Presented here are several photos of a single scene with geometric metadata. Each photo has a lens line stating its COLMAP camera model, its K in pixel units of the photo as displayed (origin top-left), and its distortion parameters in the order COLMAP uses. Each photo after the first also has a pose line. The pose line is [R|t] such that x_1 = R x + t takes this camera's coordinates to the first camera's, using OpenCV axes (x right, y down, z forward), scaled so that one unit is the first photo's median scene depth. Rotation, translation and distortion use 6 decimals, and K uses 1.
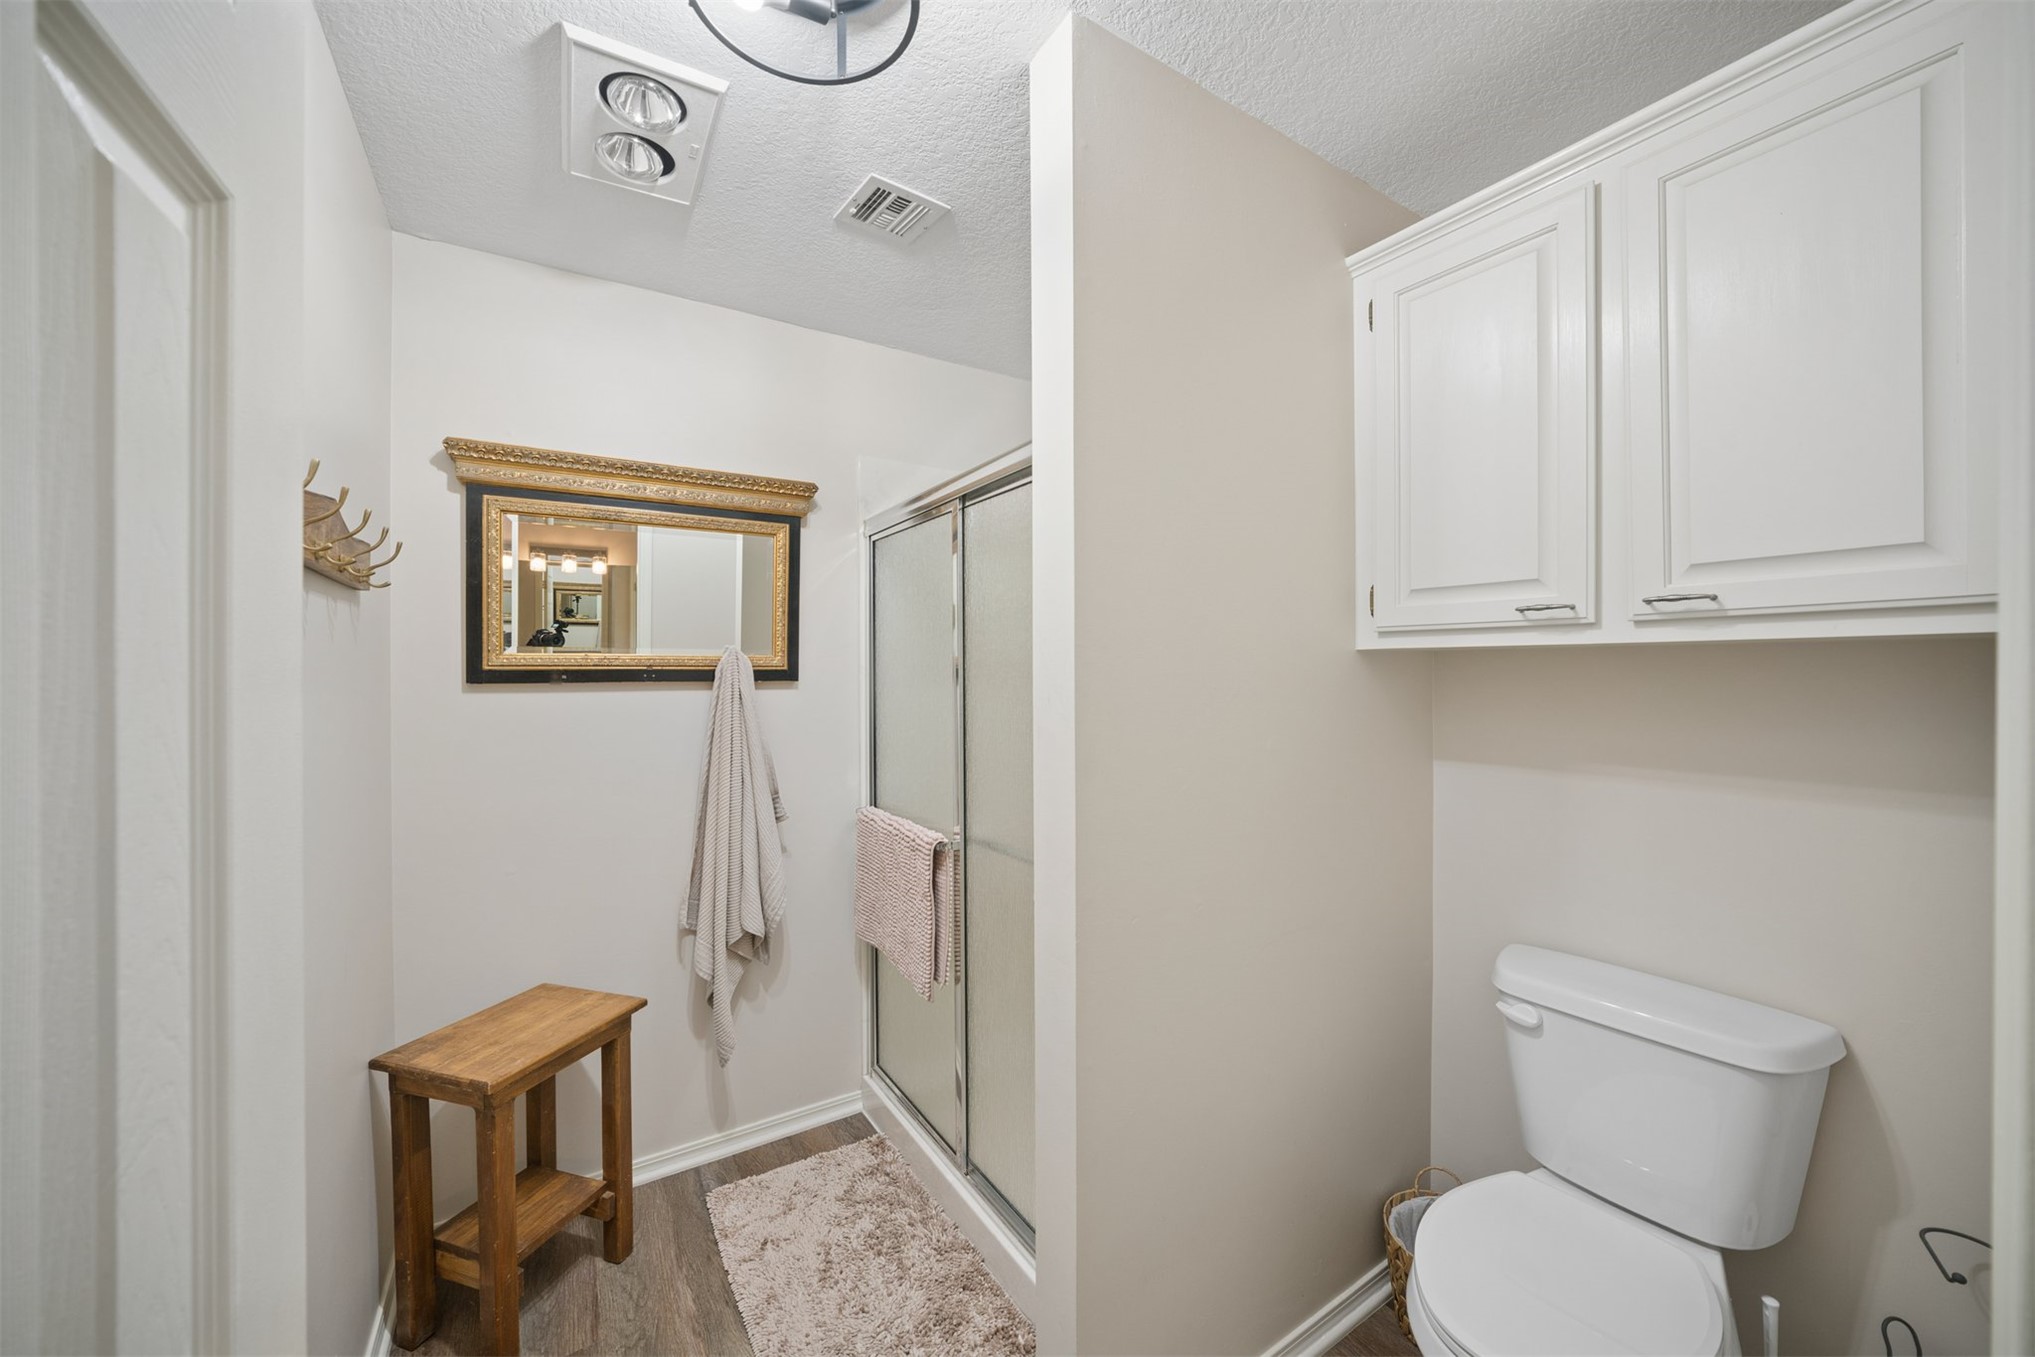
lens RADIAL K [[729.4, 0, 1018.6], [0, 729.4, 672.7], [0, 0, 1]] dist [-0.012259, 0.001386]
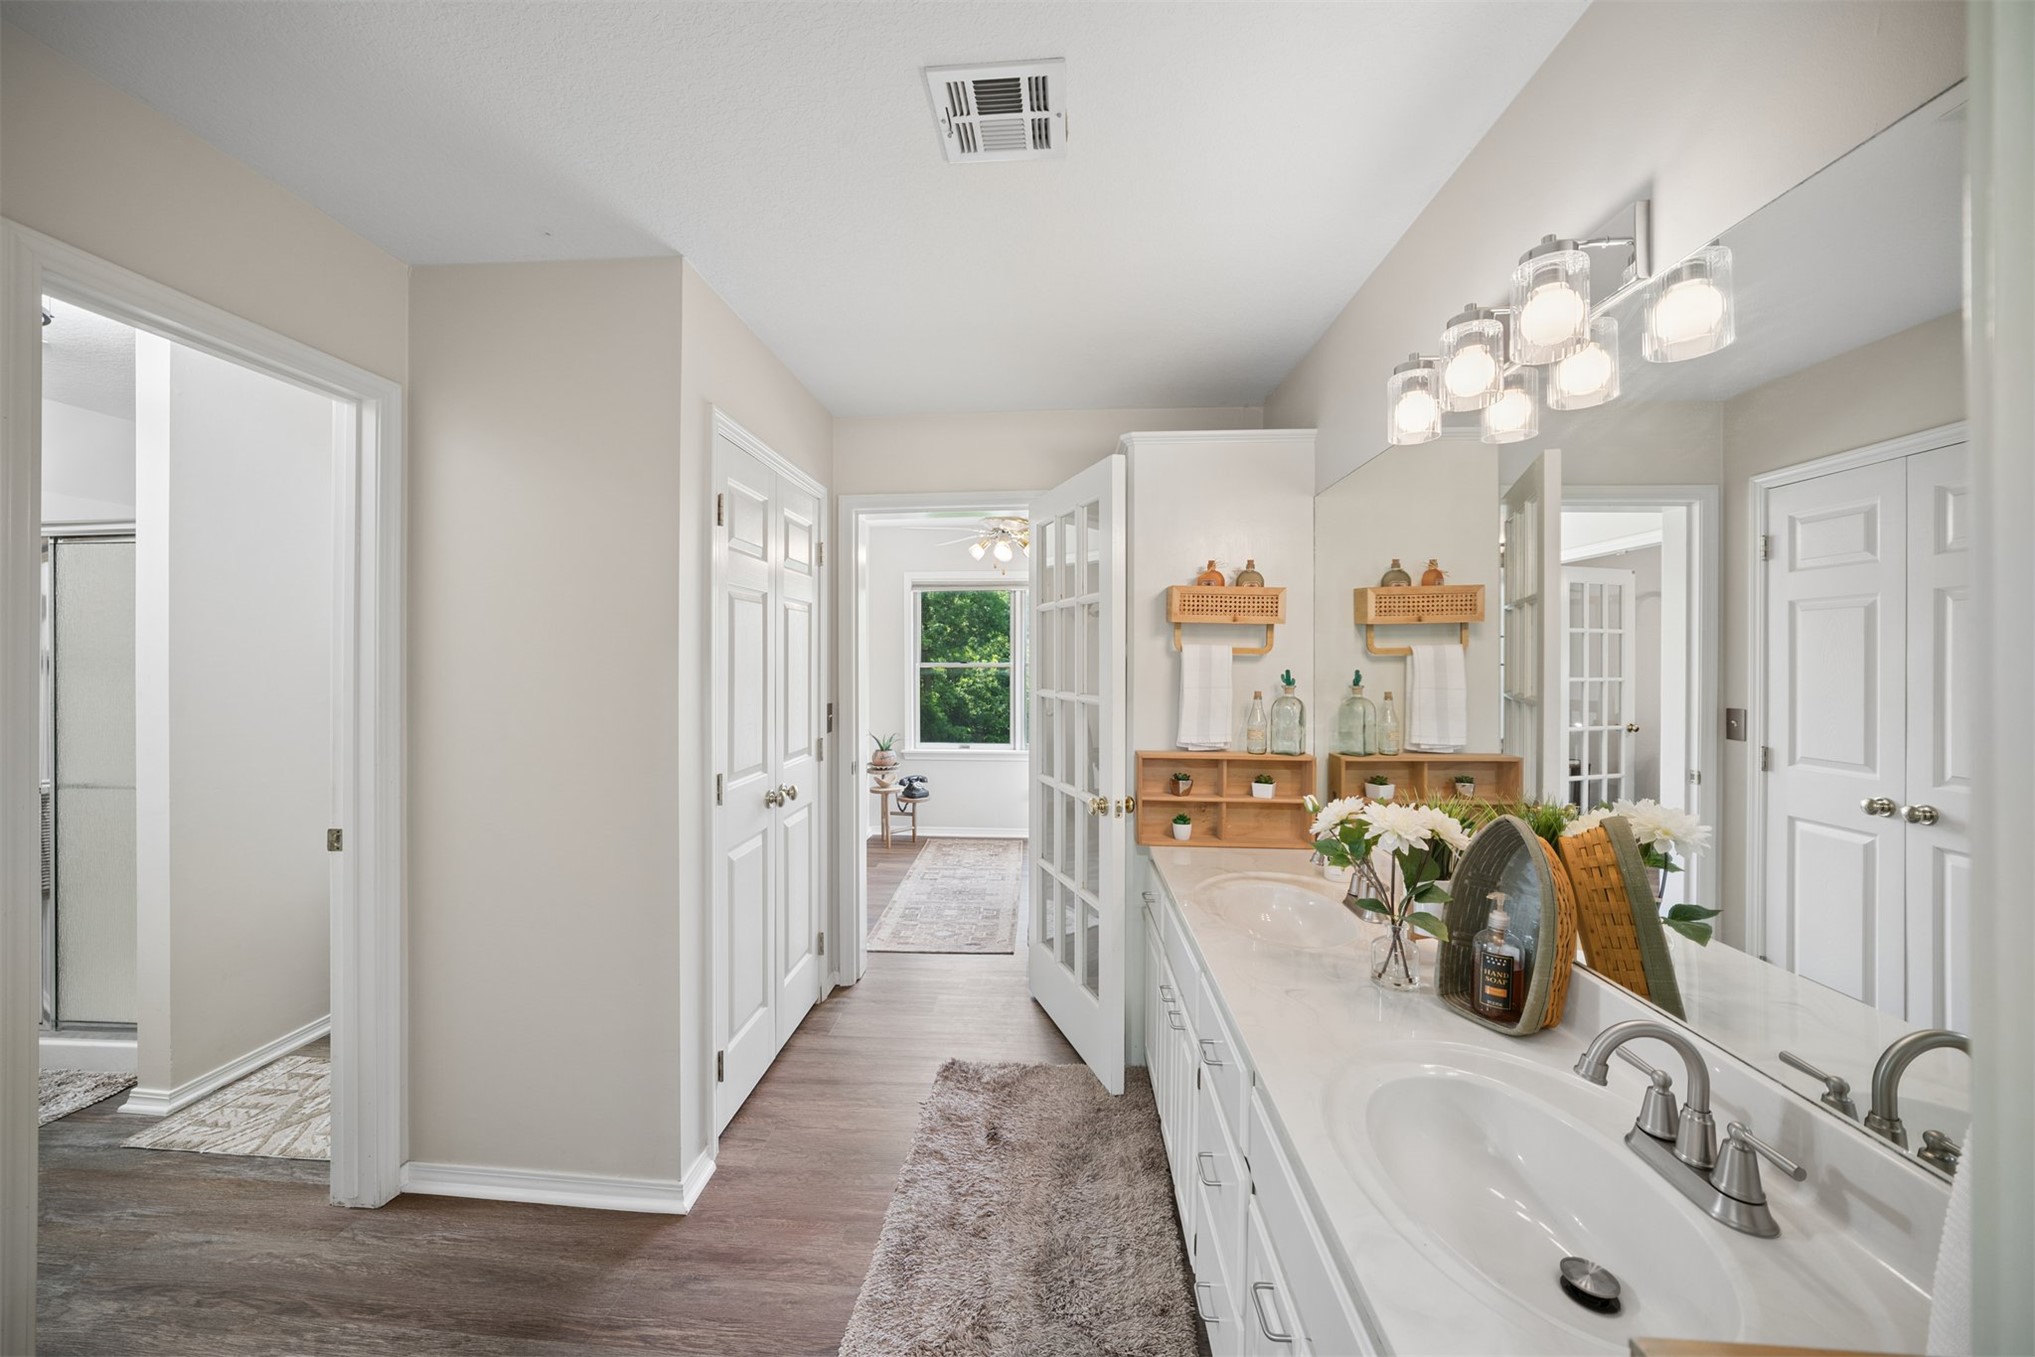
lens RADIAL K [[729.4, 0, 1004.2], [0, 729.4, 671.8], [0, 0, 1]] dist [-0.012259, 0.001386]
pose [[0.617250, 0.004540, 0.786754, -0.039187], [-0.003505, 0.999989, -0.003021, 0.018132], [-0.786759, -0.000893, 0.617259, -1.341368]]
